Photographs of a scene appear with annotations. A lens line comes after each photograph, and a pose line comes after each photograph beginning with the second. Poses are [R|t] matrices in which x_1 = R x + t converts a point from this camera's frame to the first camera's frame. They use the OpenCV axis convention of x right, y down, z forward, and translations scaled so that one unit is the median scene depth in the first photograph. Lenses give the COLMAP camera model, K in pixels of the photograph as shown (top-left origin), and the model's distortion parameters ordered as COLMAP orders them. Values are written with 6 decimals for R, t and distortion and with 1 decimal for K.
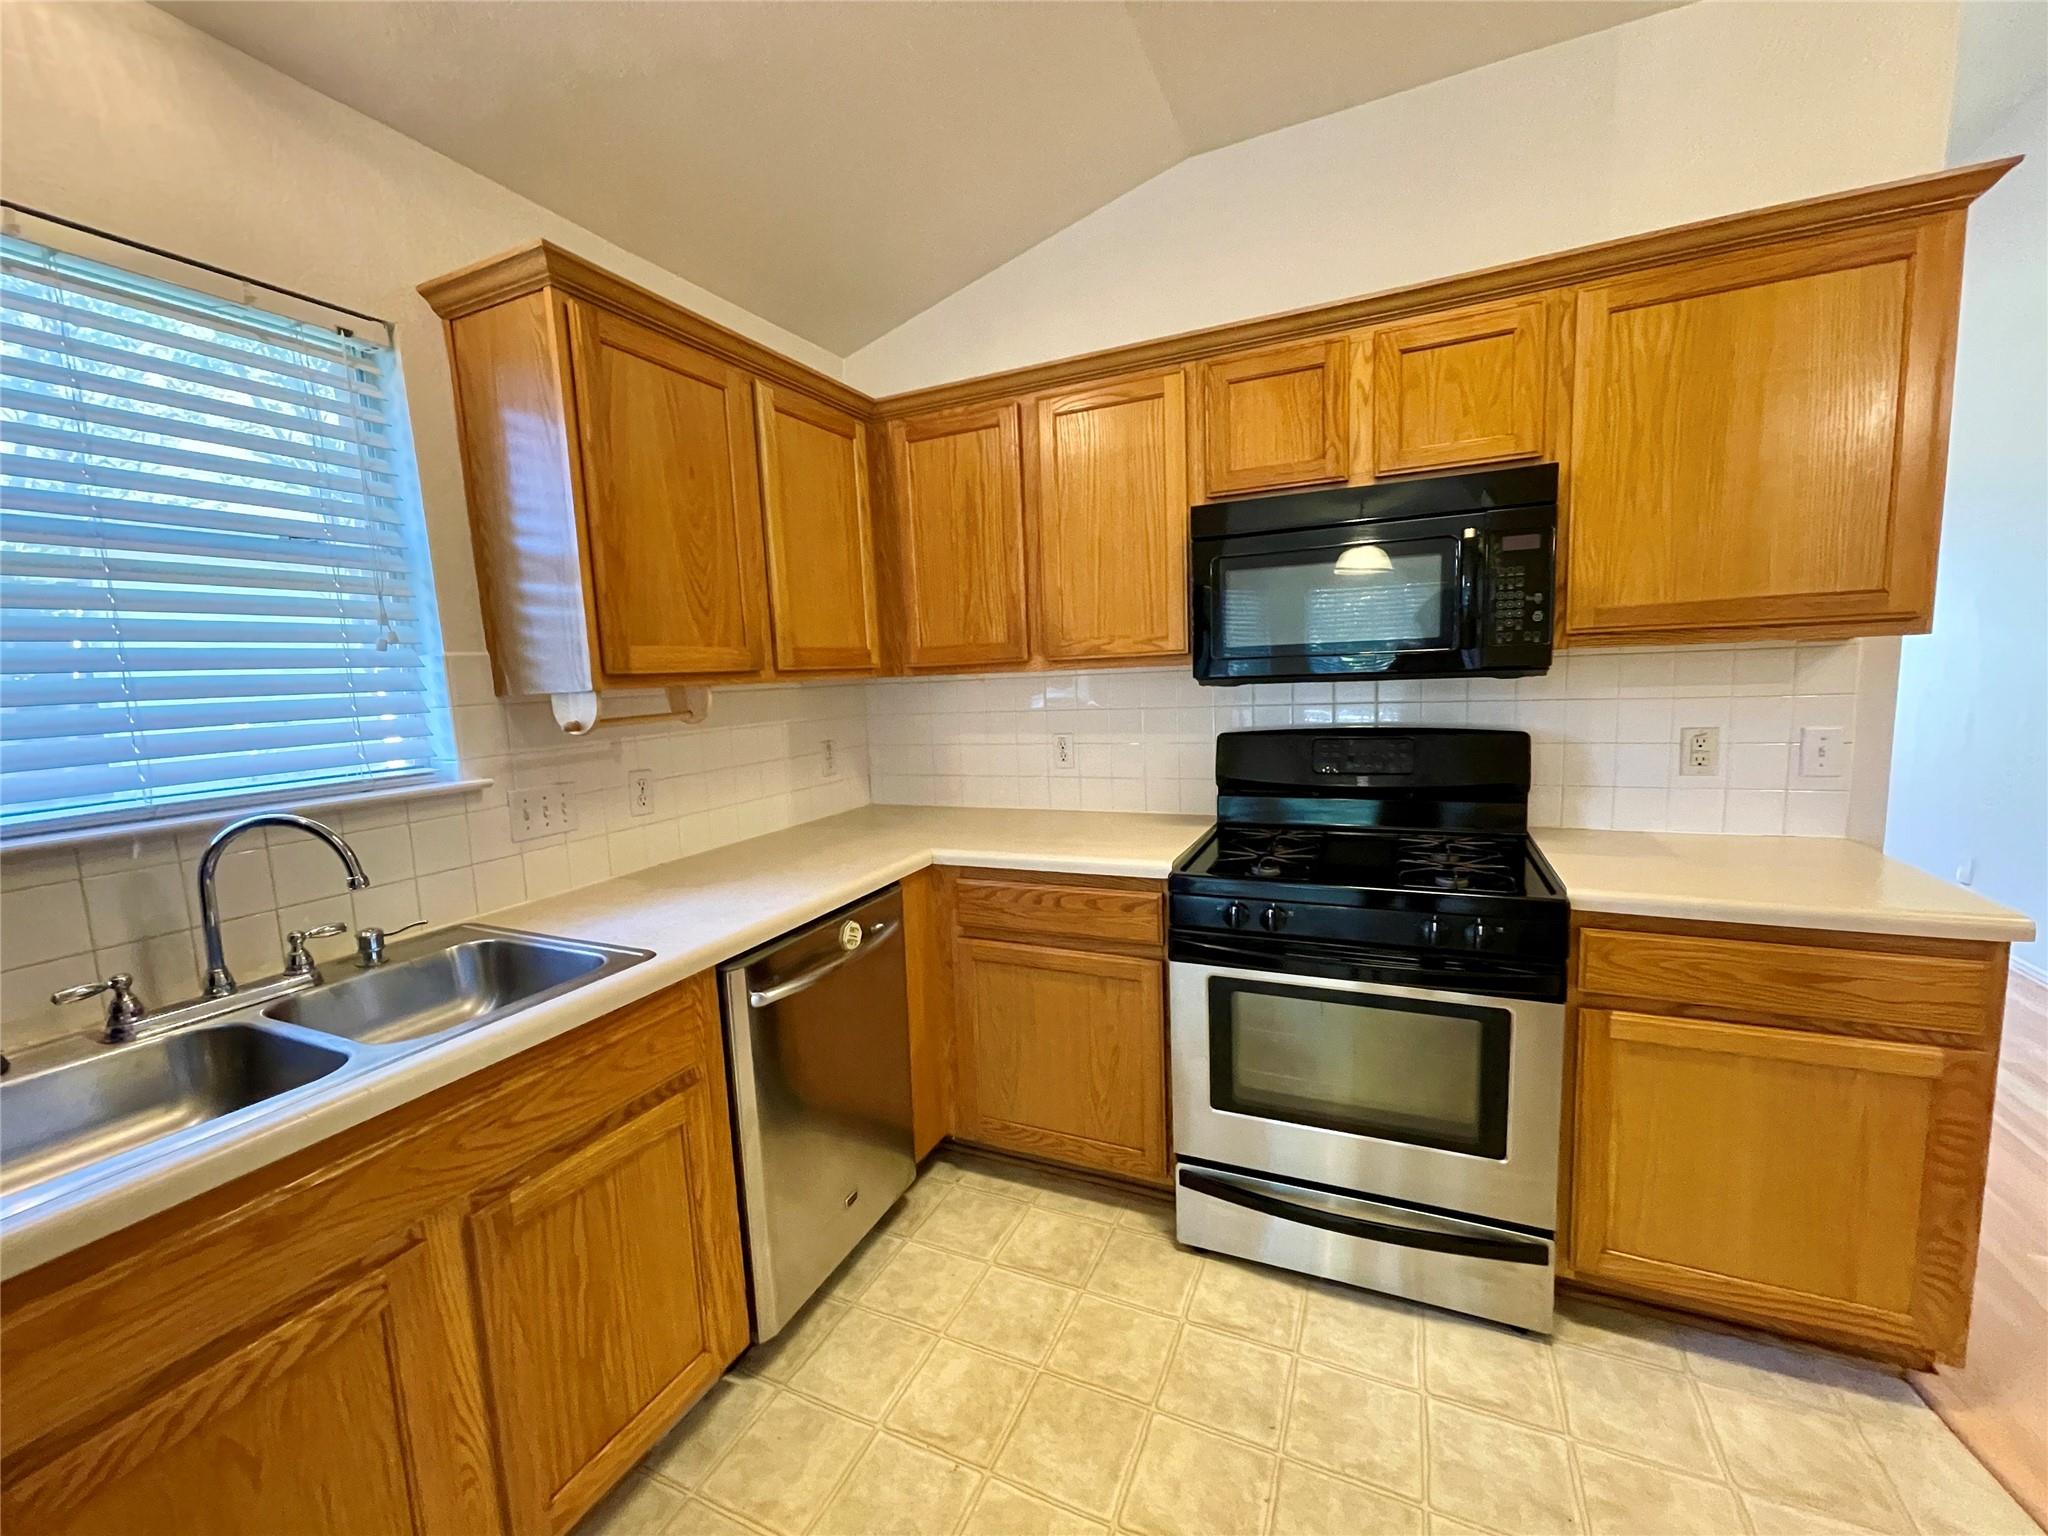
lens RADIAL K [[824.4, 0, 1018.6], [0, 824.4, 769.7], [0, 0, 1]] dist [-0.002976, 0.001912]
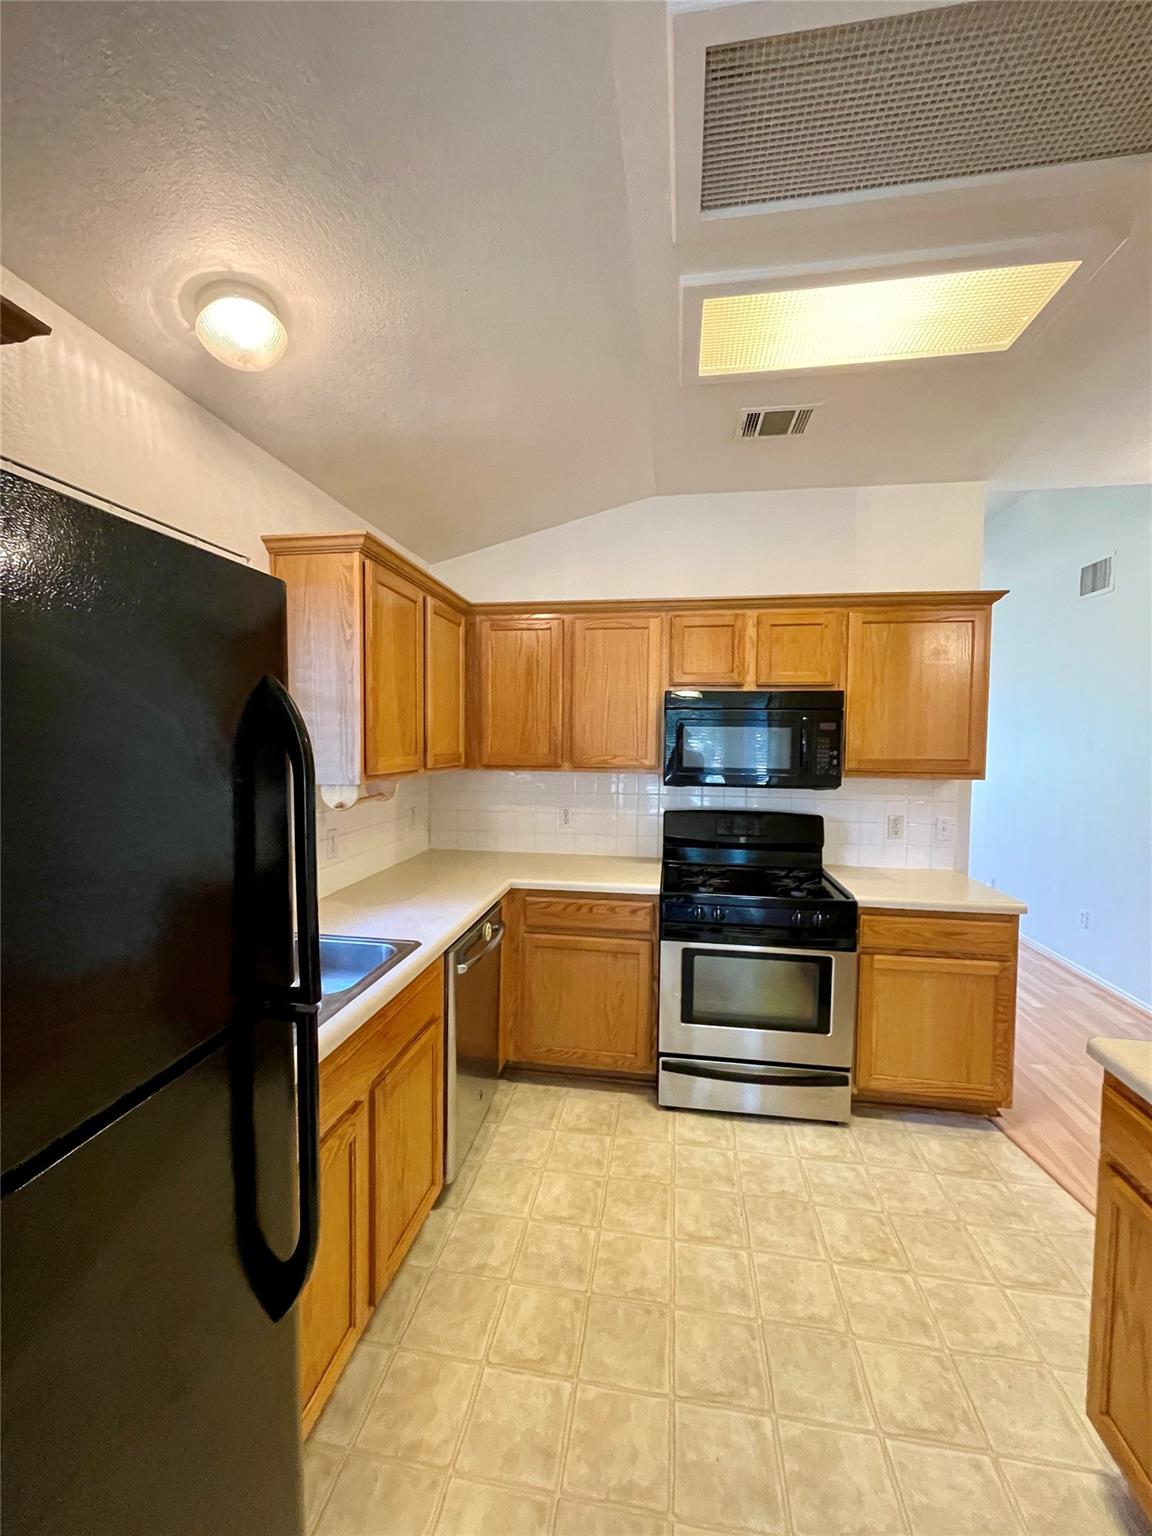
lens RADIAL K [[618.3, 0, 574.4], [0, 618.3, 765.3], [0, 0, 1]] dist [-0.002976, 0.001912]
pose [[0.960080, 0.040748, 0.276742, -0.421039], [-0.018573, 0.996436, -0.082284, -0.039088], [-0.279108, 0.073860, 0.957415, -0.296492]]
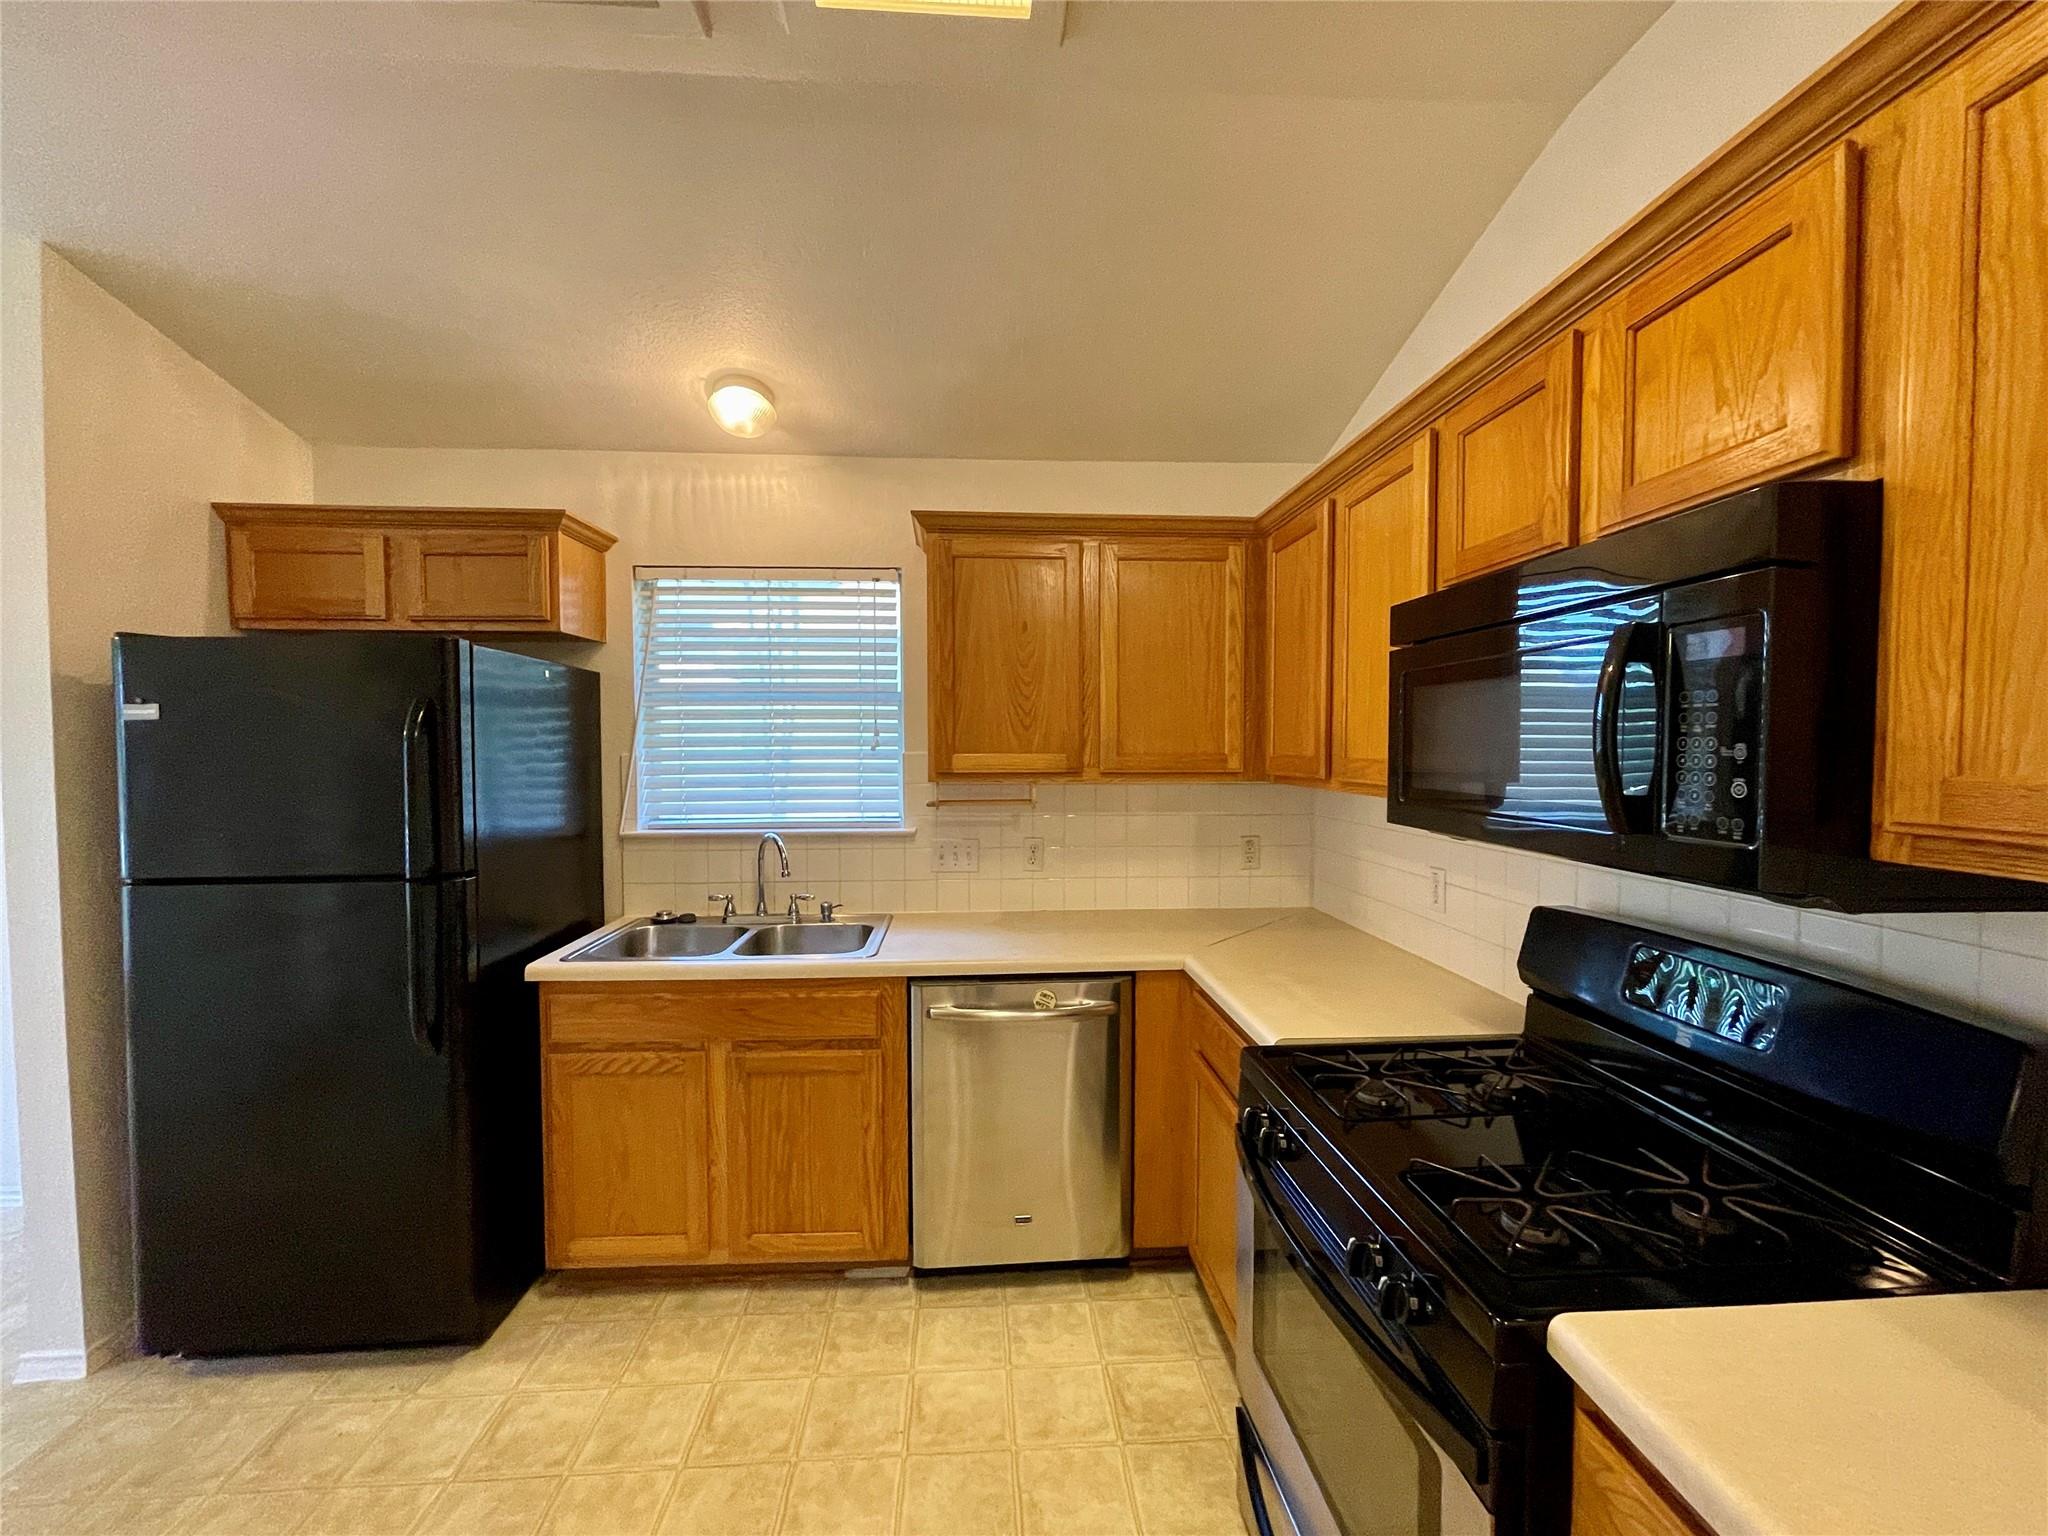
lens RADIAL K [[824.4, 0, 1017.2], [0, 824.4, 770.0], [0, 0, 1]] dist [-0.002976, 0.001912]
pose [[0.478914, 0.070309, -0.875042, 0.849493], [-0.126785, 0.991877, 0.010306, -0.145909], [0.868658, 0.106007, 0.483937, 0.372102]]
